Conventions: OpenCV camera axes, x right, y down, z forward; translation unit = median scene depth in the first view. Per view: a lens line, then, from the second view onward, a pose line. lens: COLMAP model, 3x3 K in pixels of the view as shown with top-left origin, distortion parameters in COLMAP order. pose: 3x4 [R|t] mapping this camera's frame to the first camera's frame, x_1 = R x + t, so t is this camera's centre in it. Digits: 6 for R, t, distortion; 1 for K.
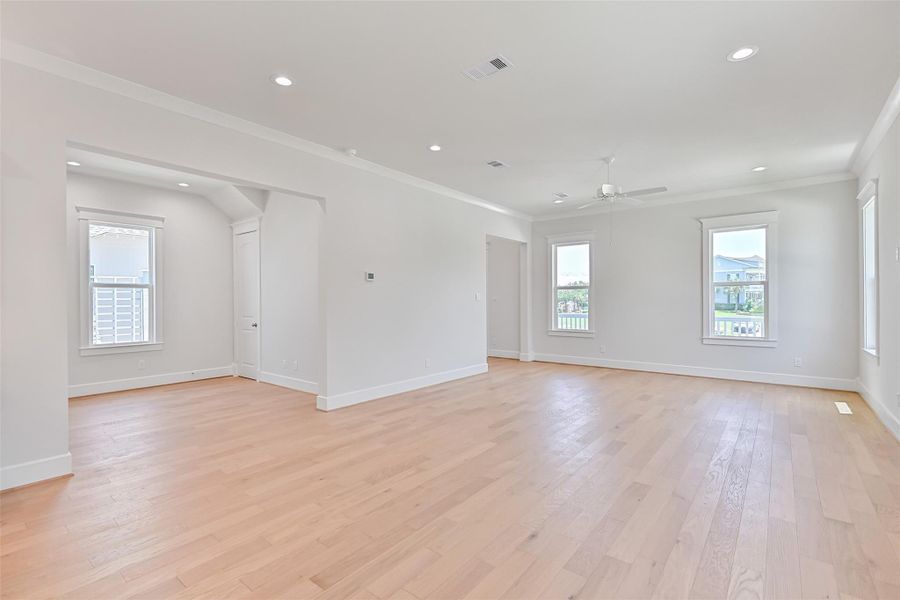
lens RADIAL K [[413.4, 0, 453.7], [0, 413.4, 301.5], [0, 0, 1]] dist [0.001930, 0.000815]
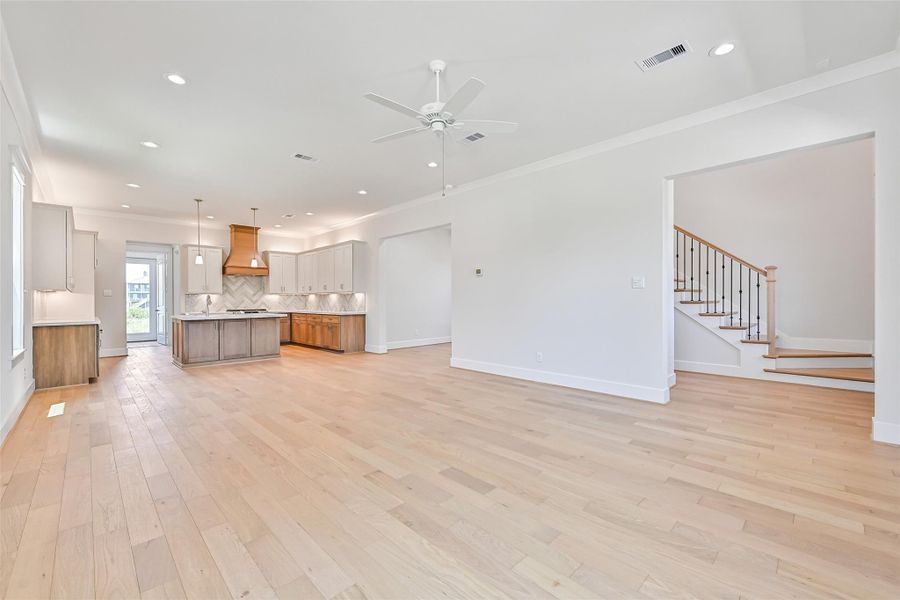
lens RADIAL K [[372.9, 0, 454.6], [0, 372.9, 299.1], [0, 0, 1]] dist [-0.002632, -0.000522]
pose [[-0.120508, 0.003933, -0.992705, 0.753307], [0.005257, 0.999981, 0.003324, 0.014237], [0.992698, -0.004818, -0.120527, 0.868950]]
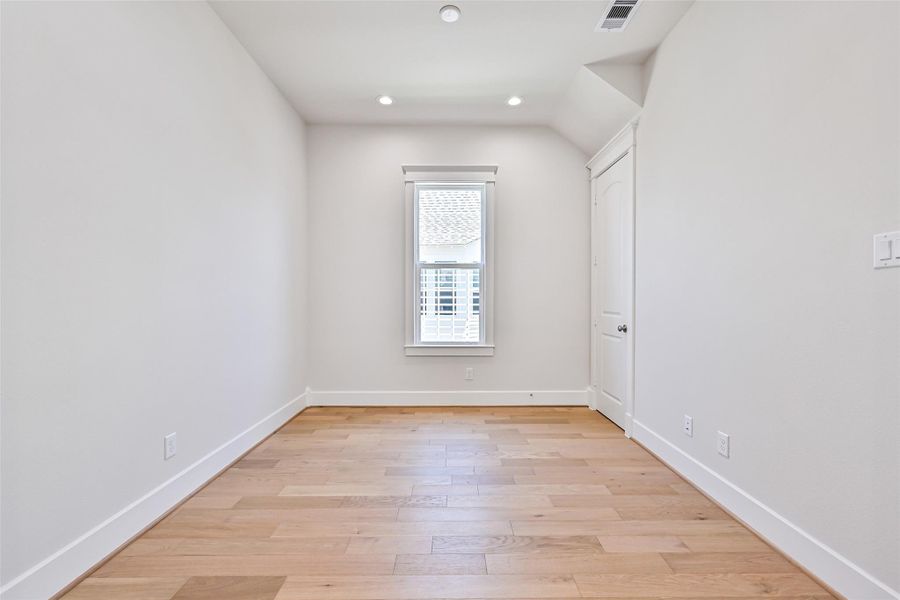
lens RADIAL K [[372.9, 0, 457.1], [0, 372.9, 304.7], [0, 0, 1]] dist [-0.002632, -0.000522]
pose [[0.635504, 0.015499, -0.771942, -0.250959], [-0.004518, 0.999856, 0.016355, 0.019322], [0.772085, -0.006907, 0.635482, 0.540147]]
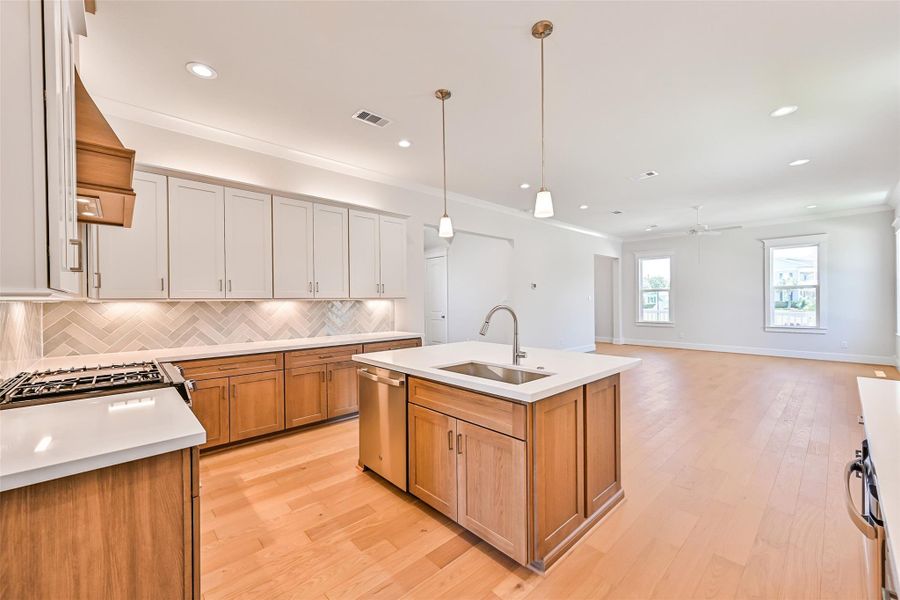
lens RADIAL K [[358.7, 0, 451.6], [0, 358.7, 302.3], [0, 0, 1]] dist [0.000850, 0.000639]
pose [[0.987993, -0.003786, -0.154449, -0.248480], [0.004450, 0.999982, 0.003953, -0.002896], [0.154431, -0.004593, 0.987993, -0.347694]]
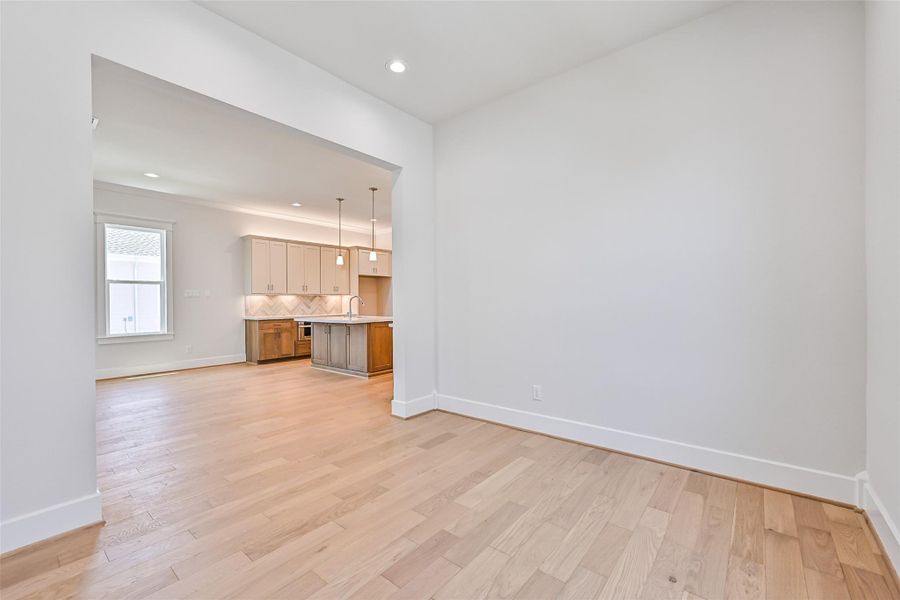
lens RADIAL K [[382.0, 0, 453.1], [0, 382.0, 299.3], [0, 0, 1]] dist [0.001131, 0.000035]
pose [[-0.999587, 0.011438, 0.026360, -0.560925], [0.011244, 0.999909, -0.007487, 0.022921], [-0.026443, -0.007188, -0.999624, 1.085149]]
